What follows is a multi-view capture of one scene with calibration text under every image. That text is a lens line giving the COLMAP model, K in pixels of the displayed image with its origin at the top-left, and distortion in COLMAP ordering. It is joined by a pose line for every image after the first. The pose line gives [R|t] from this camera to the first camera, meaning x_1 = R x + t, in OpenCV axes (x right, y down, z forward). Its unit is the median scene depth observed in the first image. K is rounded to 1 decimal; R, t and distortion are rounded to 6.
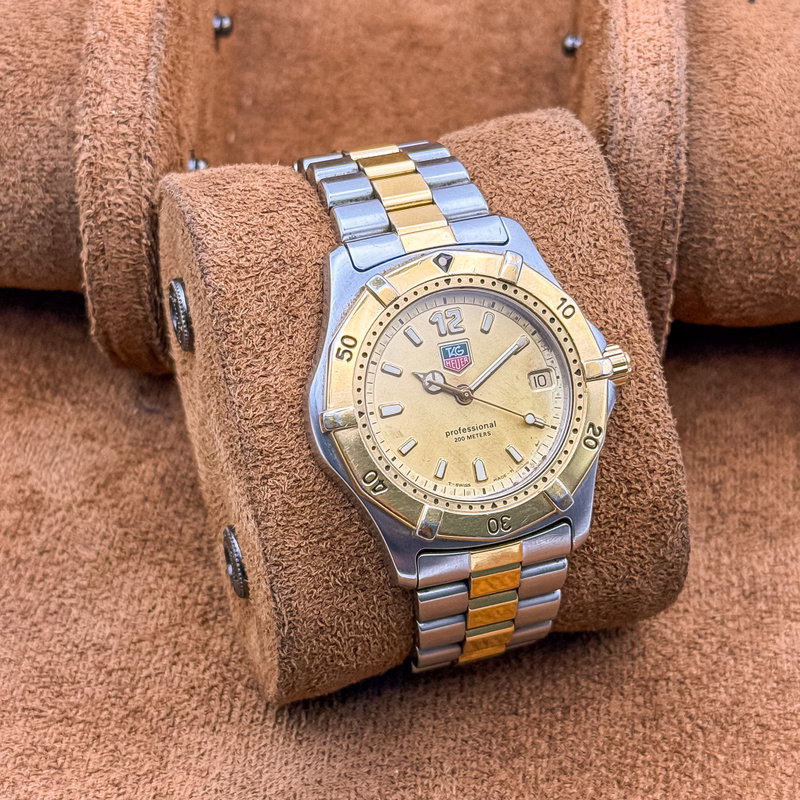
lens RADIAL K [[1933.2, 0, 400.0], [0, 1933.2, 400.0], [0, 0, 1]] dist [0.381784, 0.369175]
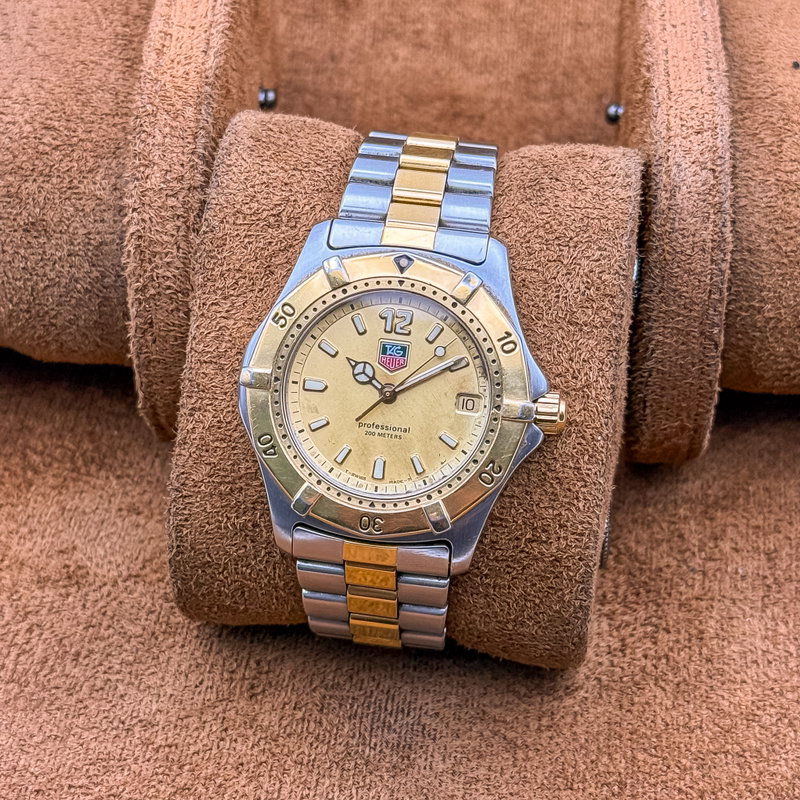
lens RADIAL K [[1933.2, 0, 400.0], [0, 1933.2, 400.0], [0, 0, 1]] dist [0.381784, 0.369175]
pose [[0.894756, 0.311241, -0.320219, 0.366808], [-0.296415, 0.950283, 0.095396, -0.098761], [0.333990, 0.009562, 0.942528, 0.037864]]
